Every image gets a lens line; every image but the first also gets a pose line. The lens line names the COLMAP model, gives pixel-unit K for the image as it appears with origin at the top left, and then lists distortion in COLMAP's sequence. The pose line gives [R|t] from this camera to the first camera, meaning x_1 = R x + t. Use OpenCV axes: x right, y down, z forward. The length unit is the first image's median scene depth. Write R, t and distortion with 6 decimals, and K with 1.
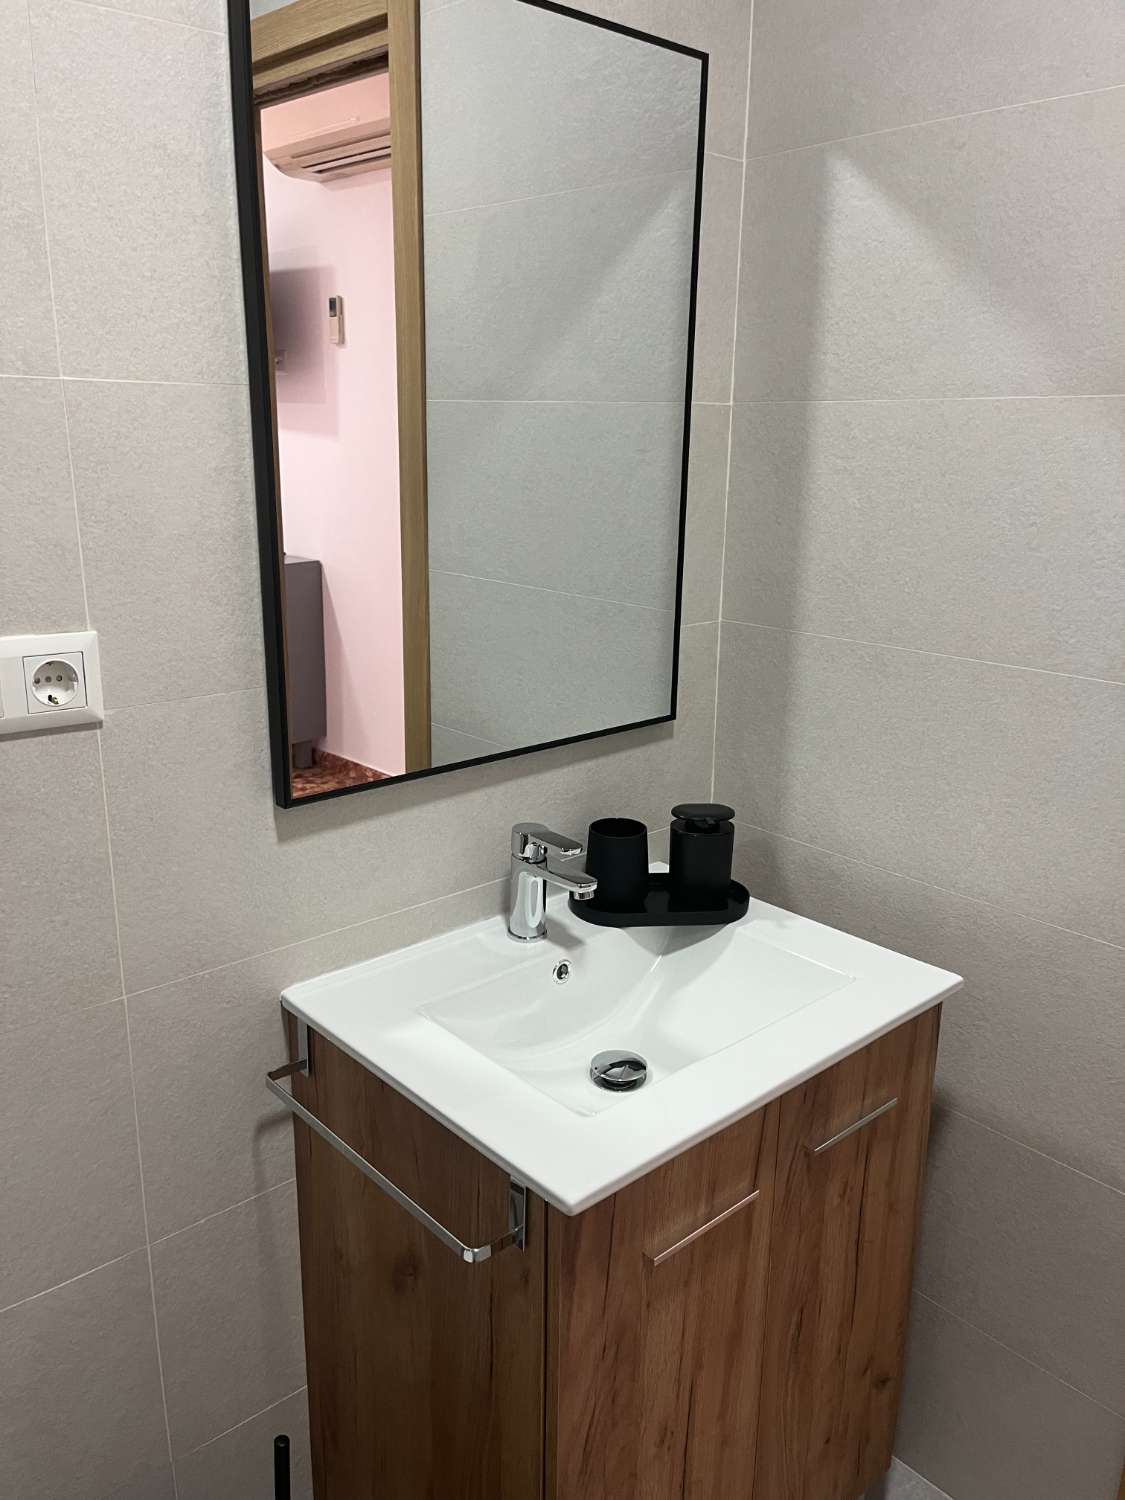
lens RADIAL K [[1133.8, 0, 545.3], [0, 1133.8, 750.8], [0, 0, 1]] dist [0.069215, -0.102484]
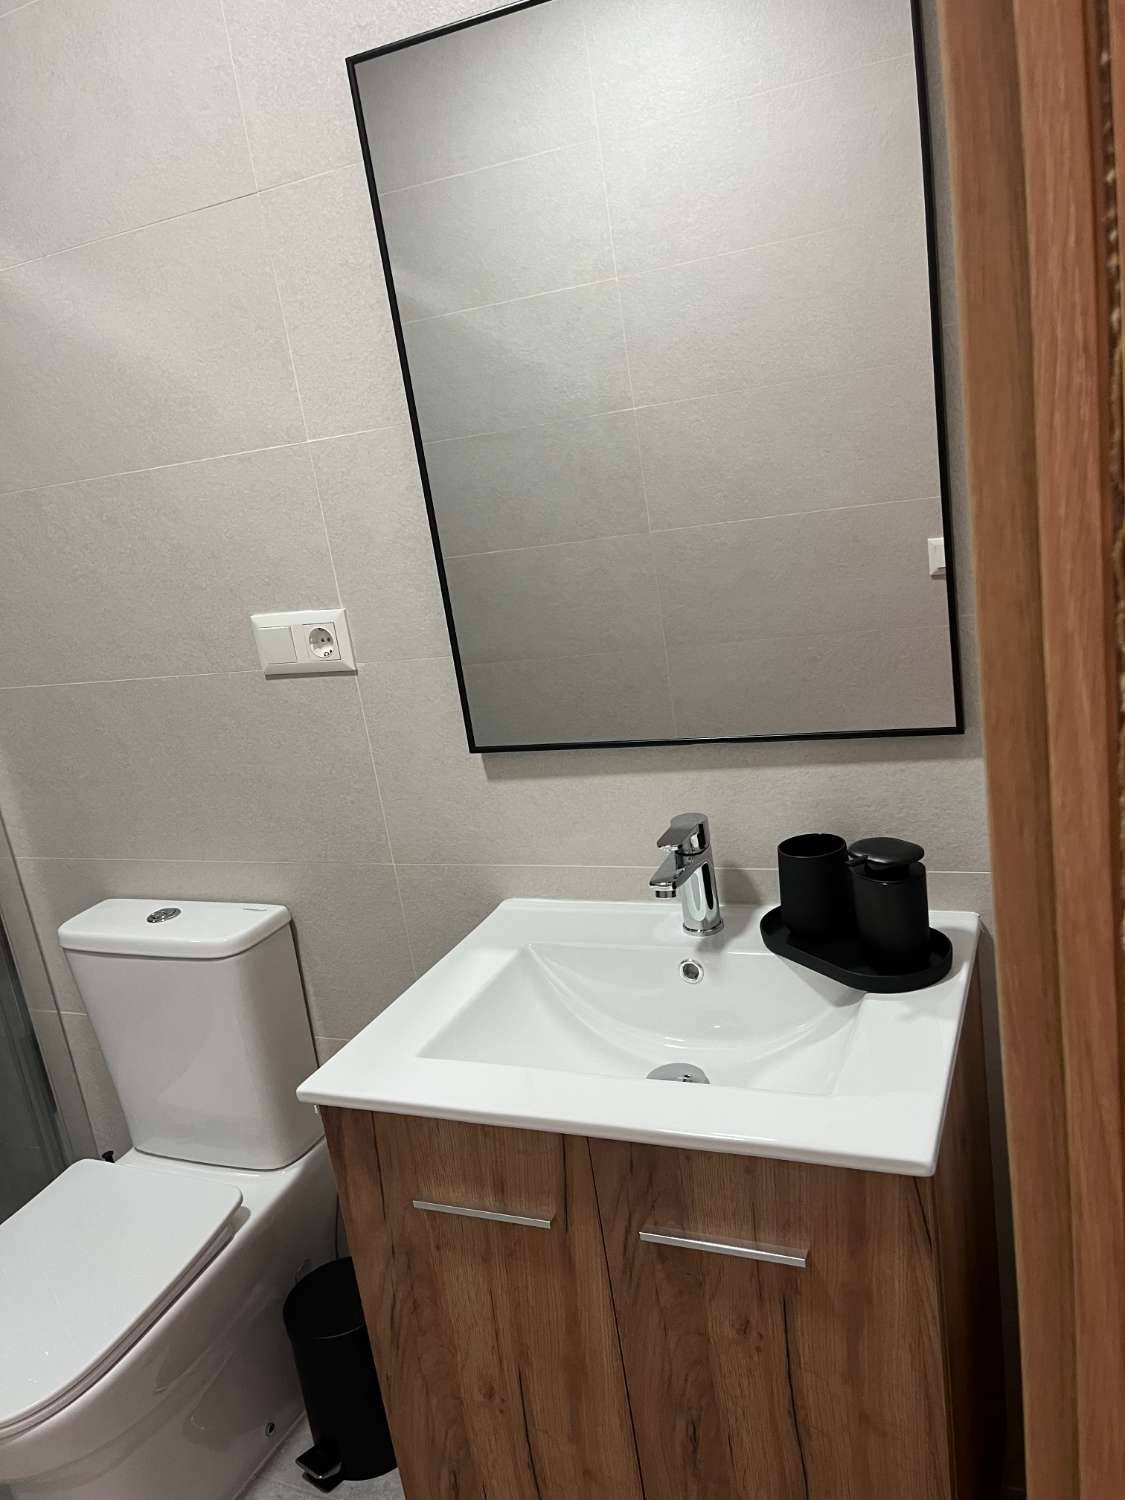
lens RADIAL K [[1133.8, 0, 545.3], [0, 1133.8, 750.8], [0, 0, 1]] dist [0.069215, -0.102484]
pose [[0.405944, 0.153328, -0.900944, 0.978587], [-0.093045, 0.987637, 0.126158, -0.122791], [0.909149, 0.032615, 0.415192, 0.584212]]
